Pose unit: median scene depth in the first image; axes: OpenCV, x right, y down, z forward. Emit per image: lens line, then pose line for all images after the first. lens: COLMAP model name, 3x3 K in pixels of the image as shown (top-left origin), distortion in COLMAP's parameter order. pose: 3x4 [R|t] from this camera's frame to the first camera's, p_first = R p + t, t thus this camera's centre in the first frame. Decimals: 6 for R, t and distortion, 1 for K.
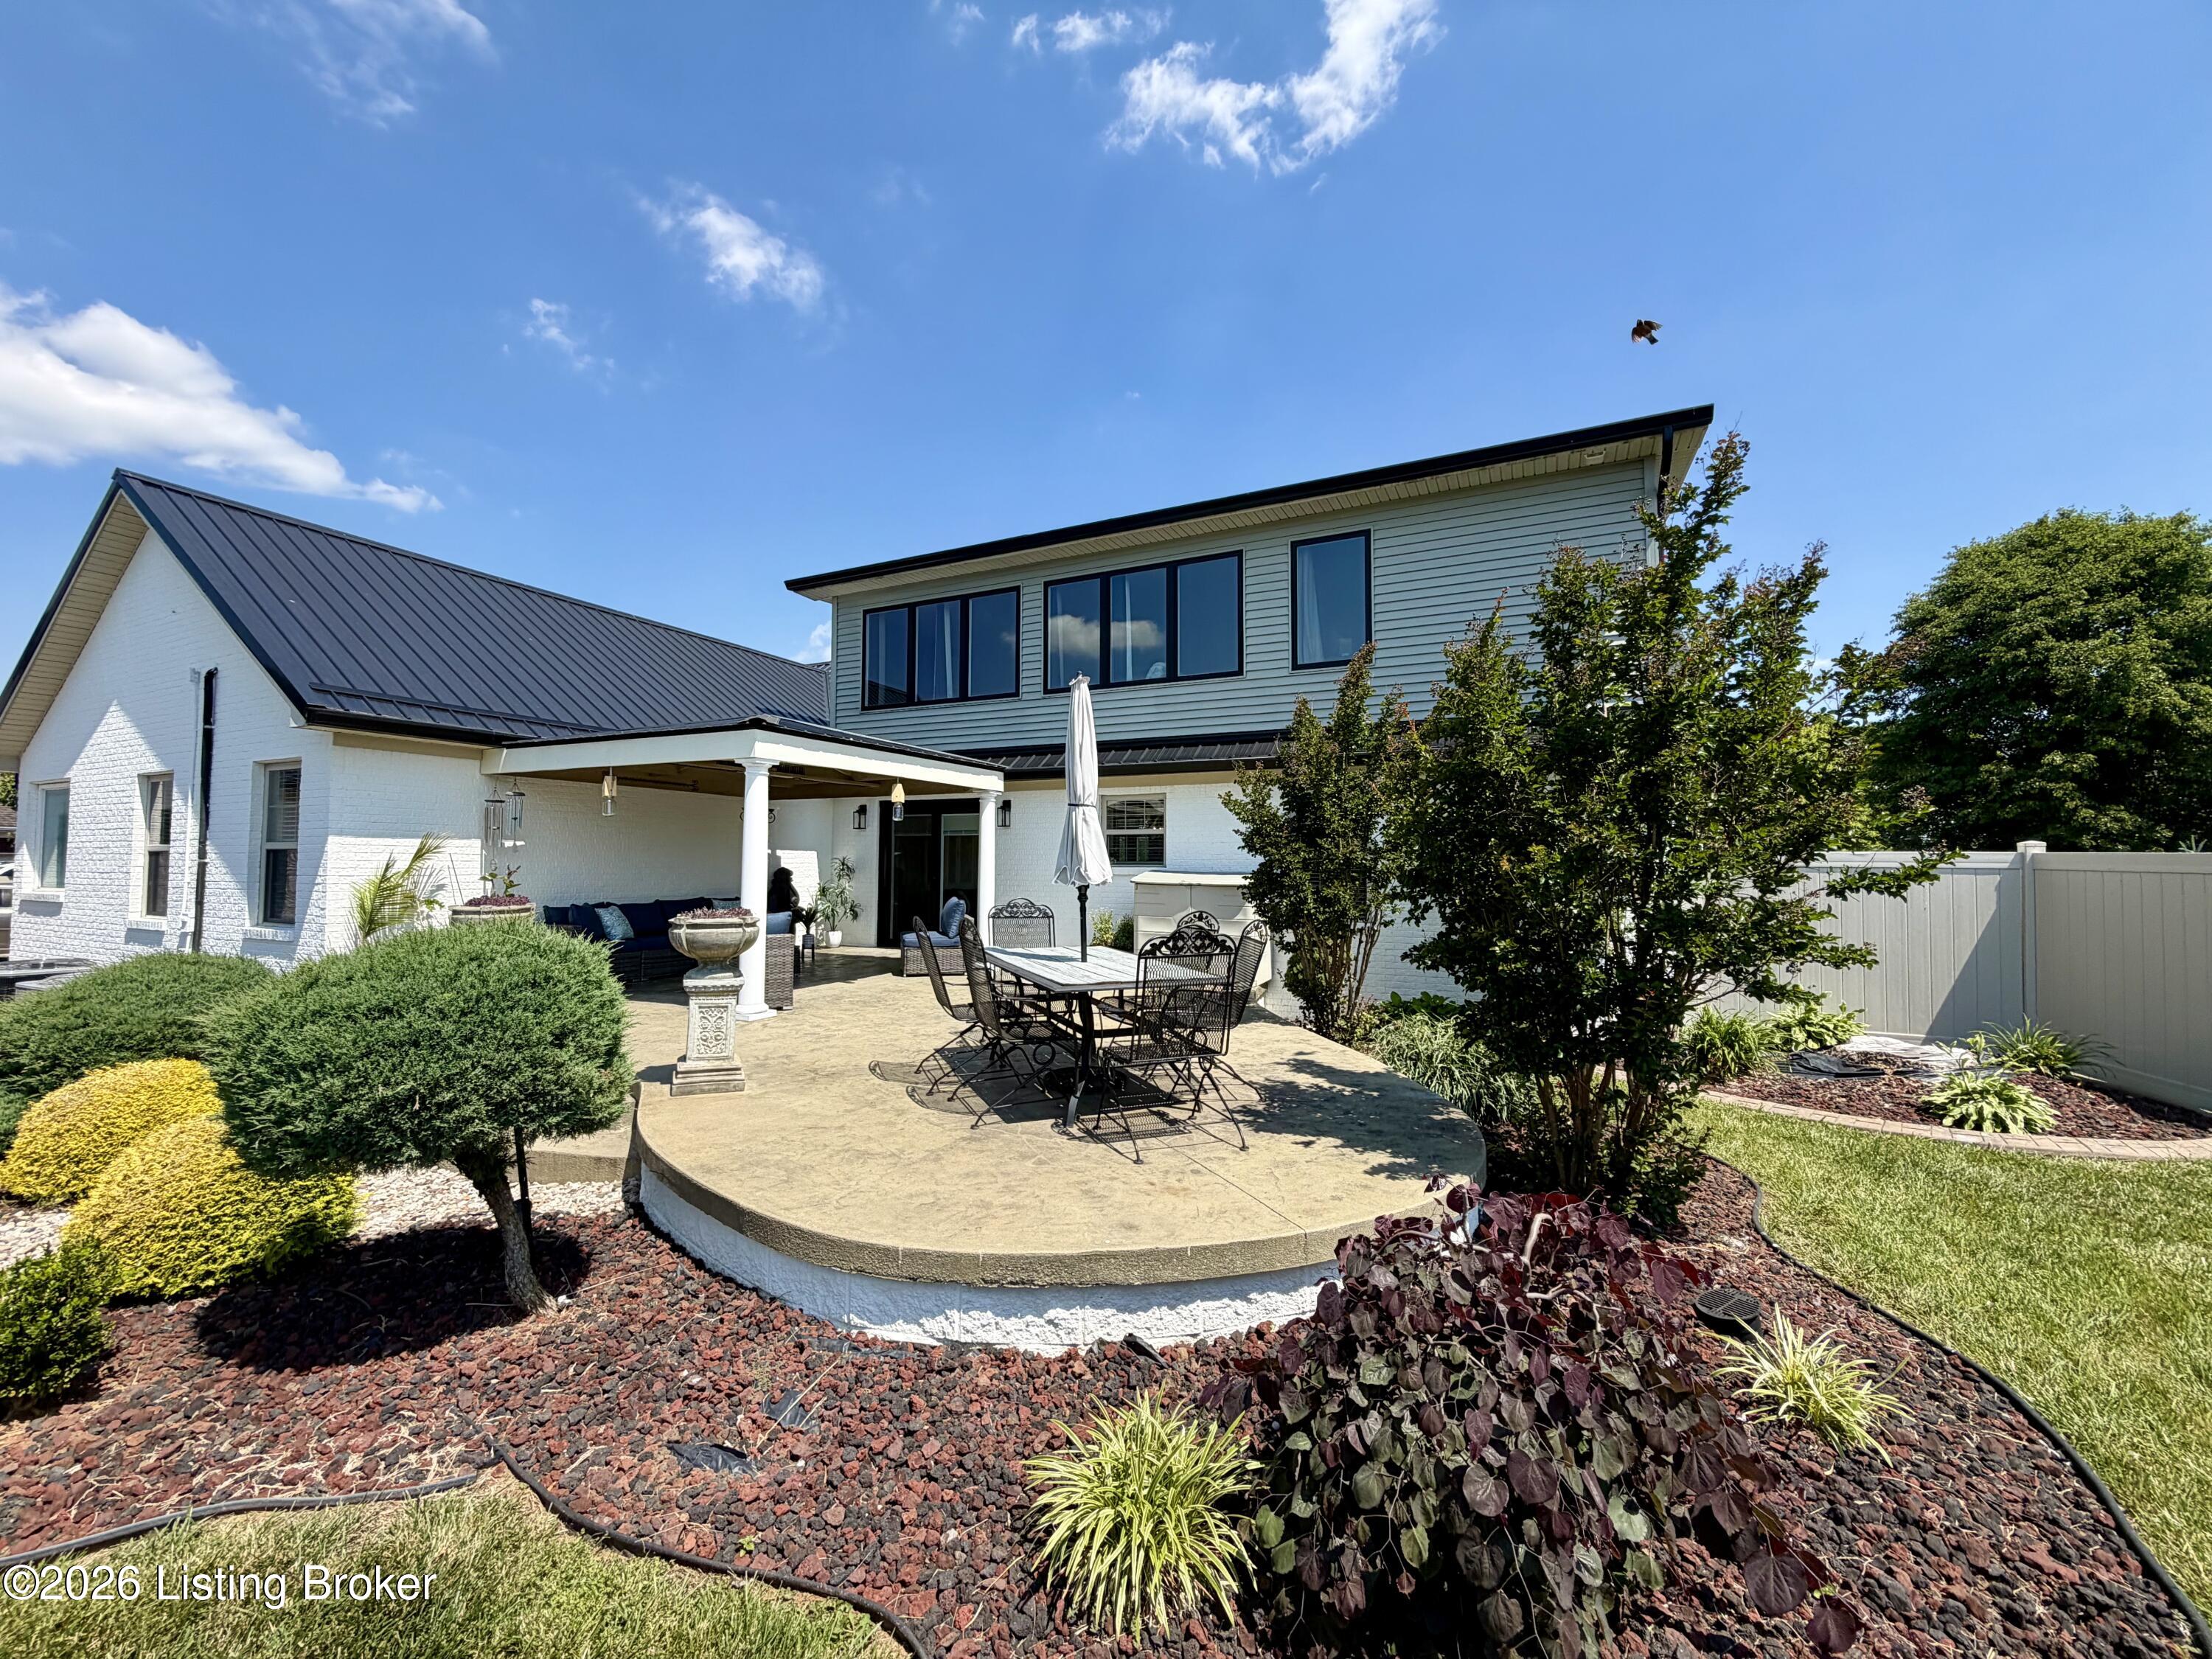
lens RADIAL K [[888.9, 0, 1101.3], [0, 888.9, 810.5], [0, 0, 1]] dist [0.002752, 0.000145]
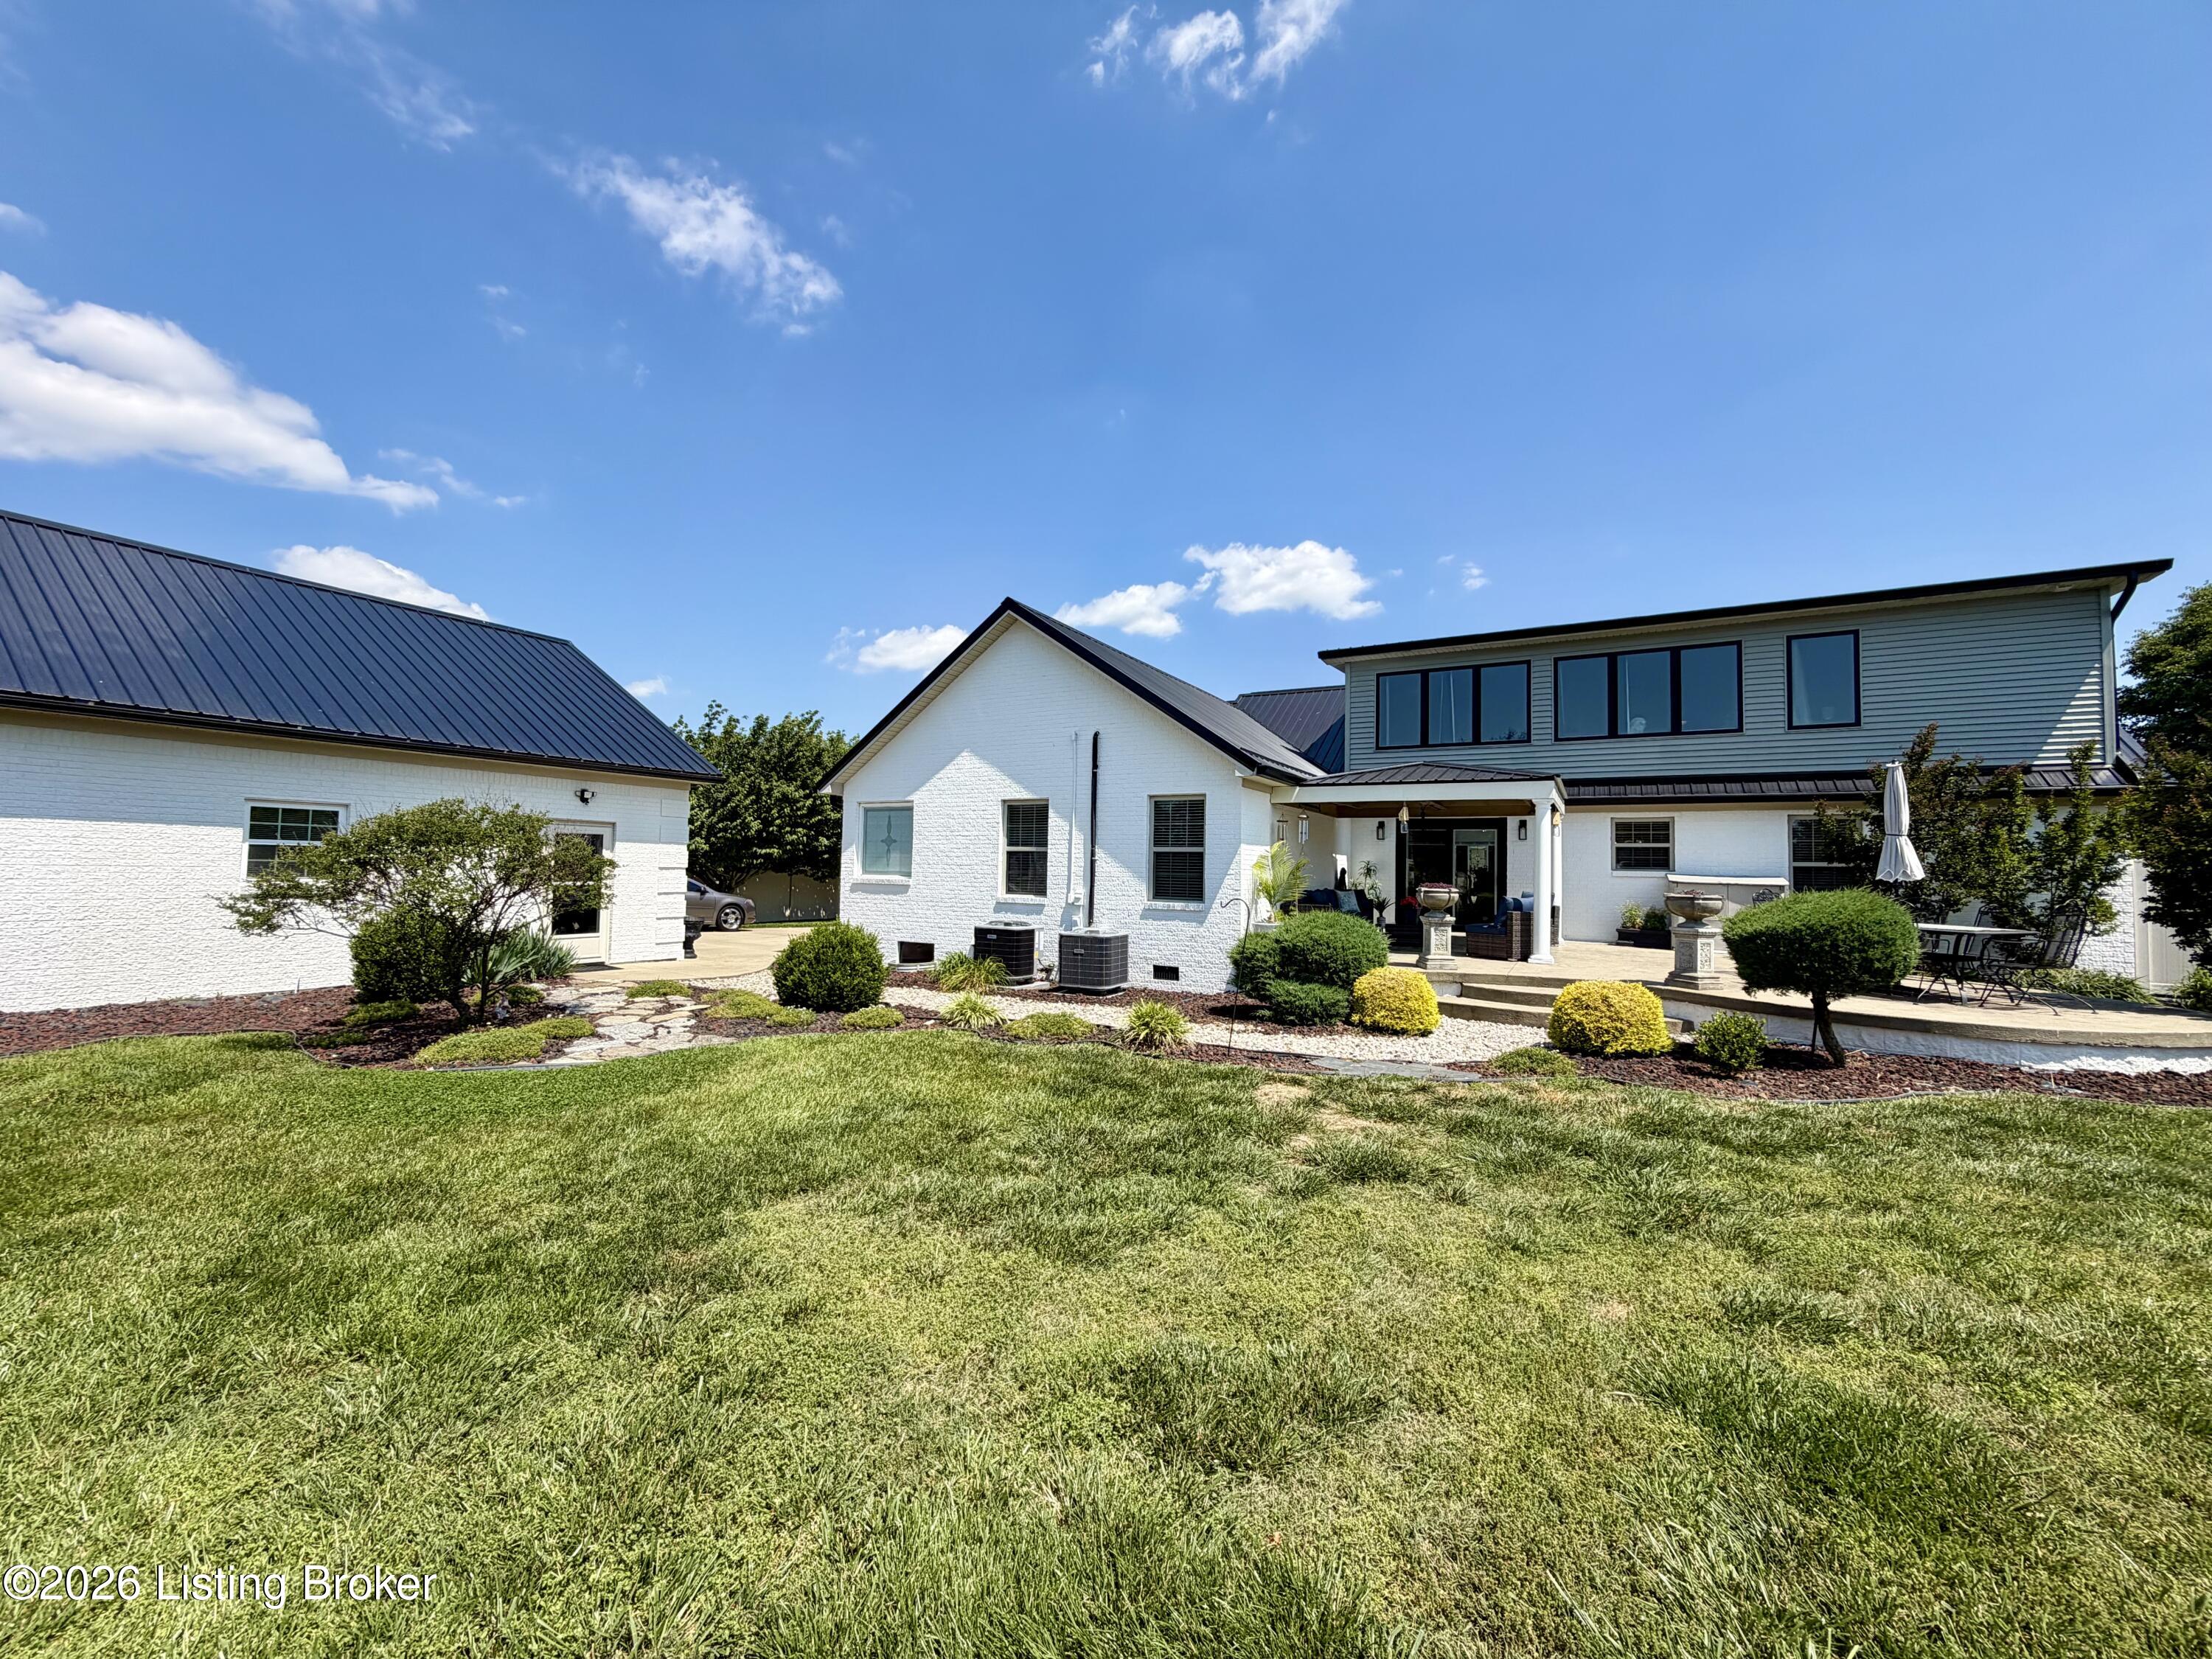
lens RADIAL K [[888.9, 0, 1098.6], [0, 888.9, 830.3], [0, 0, 1]] dist [0.002752, 0.000145]
pose [[0.998251, 0.011767, -0.057935, -0.718136], [-0.010667, 0.999758, 0.019256, -0.016504], [0.058148, -0.018605, 0.998135, -0.411459]]
